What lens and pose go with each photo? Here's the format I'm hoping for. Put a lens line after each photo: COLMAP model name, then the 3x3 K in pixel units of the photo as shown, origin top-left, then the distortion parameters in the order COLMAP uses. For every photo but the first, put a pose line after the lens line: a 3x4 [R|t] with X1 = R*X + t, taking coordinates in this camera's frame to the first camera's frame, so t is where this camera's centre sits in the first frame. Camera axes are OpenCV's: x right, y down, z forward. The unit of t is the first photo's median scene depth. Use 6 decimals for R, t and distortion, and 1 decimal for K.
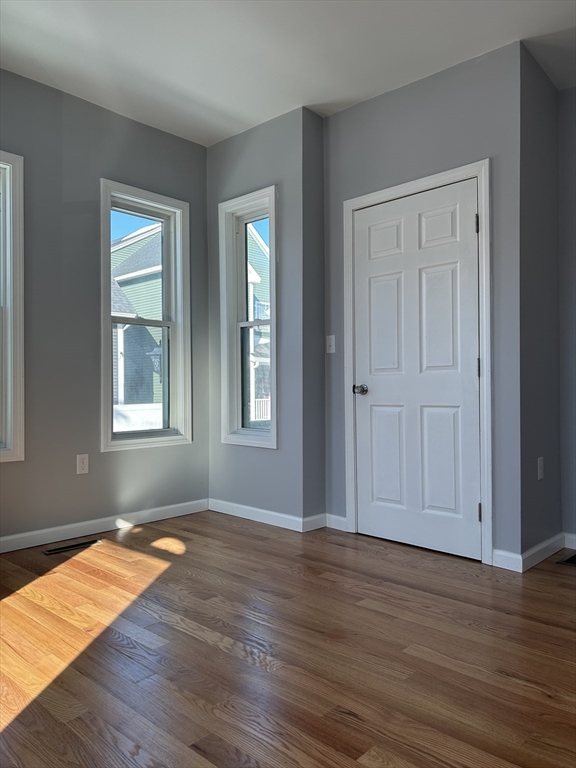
lens RADIAL K [[580.9, 0, 288.0], [0, 580.9, 384.0], [0, 0, 1]] dist [0.009750, -0.000569]
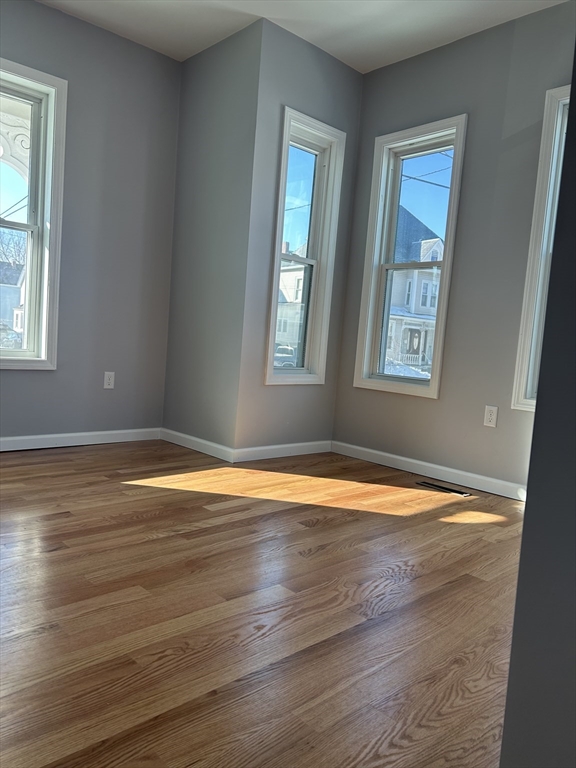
lens RADIAL K [[580.9, 0, 288.0], [0, 580.9, 384.0], [0, 0, 1]] dist [0.009750, -0.000569]
pose [[-0.055295, 0.079881, -0.995270, 0.779931], [-0.080273, 0.993212, 0.084176, 0.041004], [0.995238, 0.084548, -0.048507, 0.924172]]
